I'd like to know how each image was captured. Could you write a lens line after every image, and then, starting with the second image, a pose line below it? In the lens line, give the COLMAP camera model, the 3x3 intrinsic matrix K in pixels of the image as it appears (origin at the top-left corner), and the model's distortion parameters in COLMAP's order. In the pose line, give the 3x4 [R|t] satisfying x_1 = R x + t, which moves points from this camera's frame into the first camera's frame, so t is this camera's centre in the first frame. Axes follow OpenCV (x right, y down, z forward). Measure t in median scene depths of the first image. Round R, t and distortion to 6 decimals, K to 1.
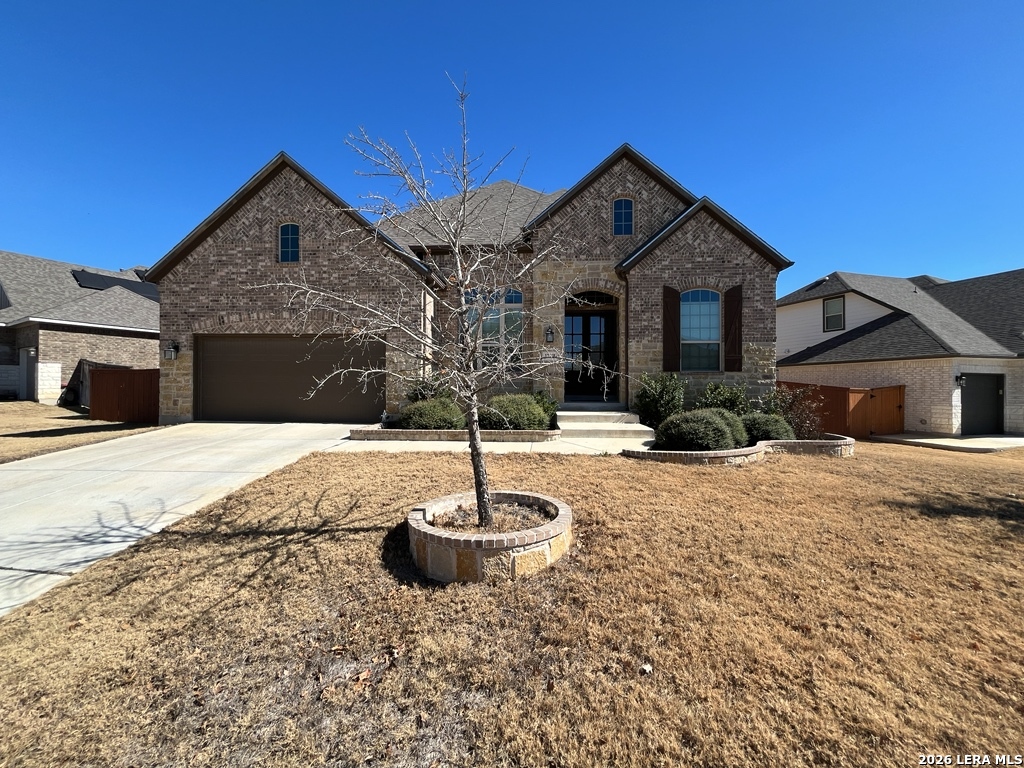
lens RADIAL K [[414.0, 0, 513.6], [0, 414.0, 387.8], [0, 0, 1]] dist [-0.004292, 0.000364]
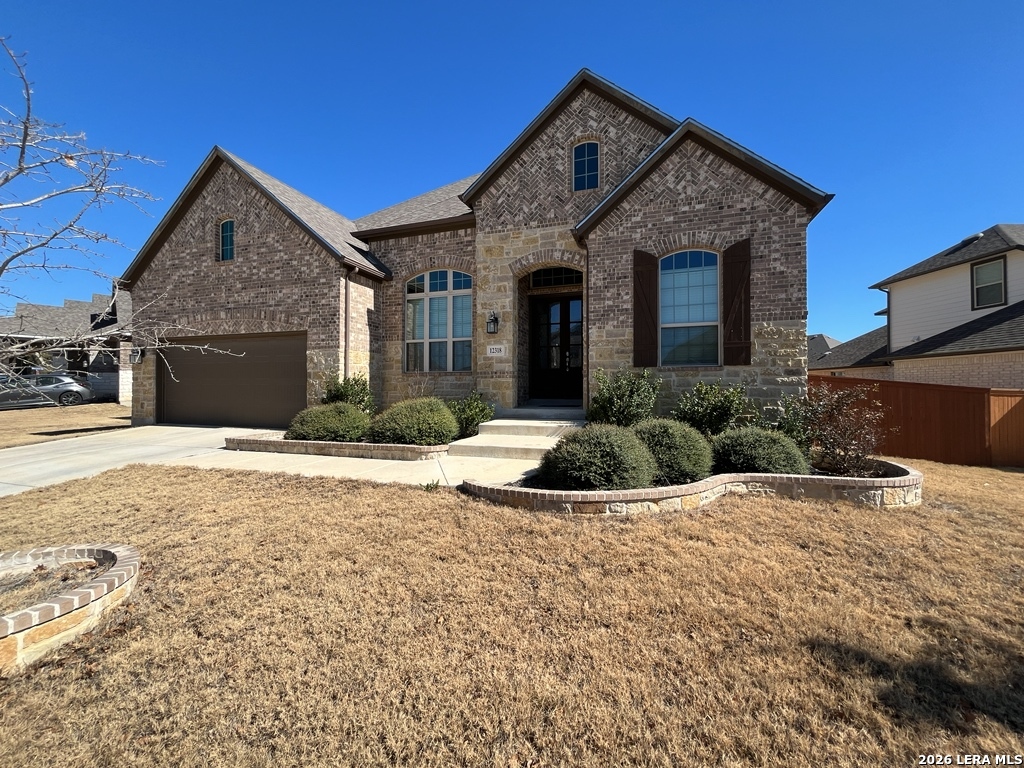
lens RADIAL K [[414.0, 0, 516.2], [0, 414.0, 387.1], [0, 0, 1]] dist [-0.004292, 0.000364]
pose [[0.967497, -0.005365, -0.252826, 0.345941], [0.003238, 0.999956, -0.008829, 0.001584], [0.252862, 0.007724, 0.967471, 0.240693]]
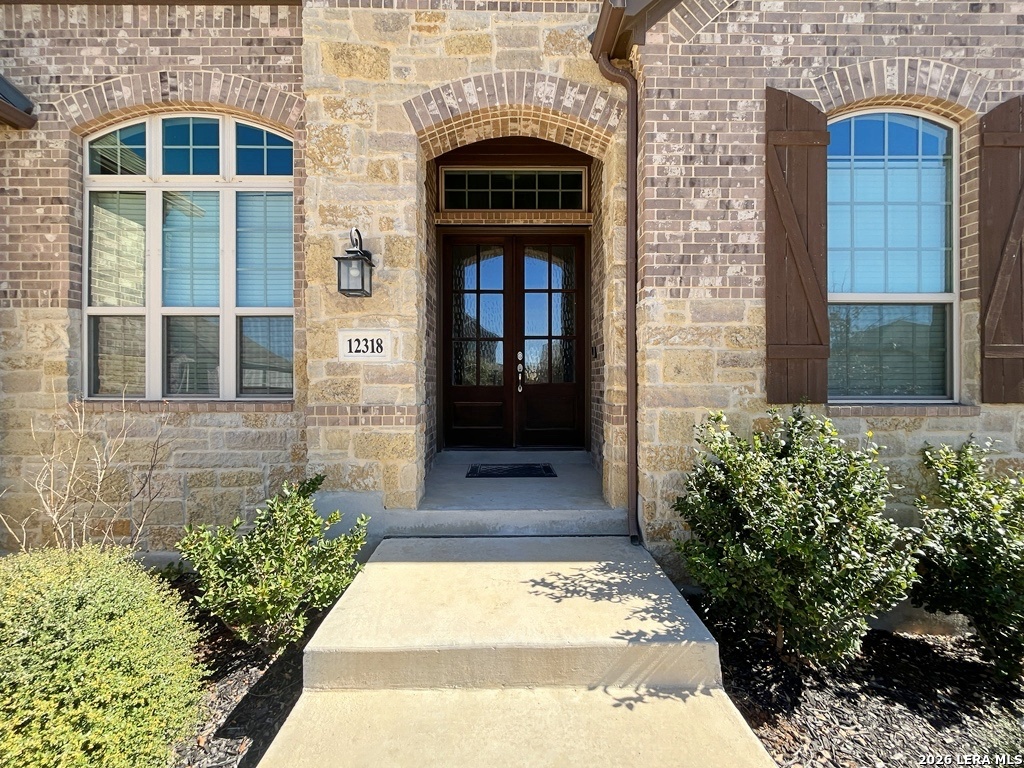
lens RADIAL K [[414.0, 0, 515.7], [0, 414.0, 386.7], [0, 0, 1]] dist [-0.004292, 0.000364]
pose [[0.996637, -0.004126, 0.081844, 0.174978], [0.003545, 0.999968, 0.007240, -0.053236], [-0.081872, -0.006926, 0.996619, 0.743384]]
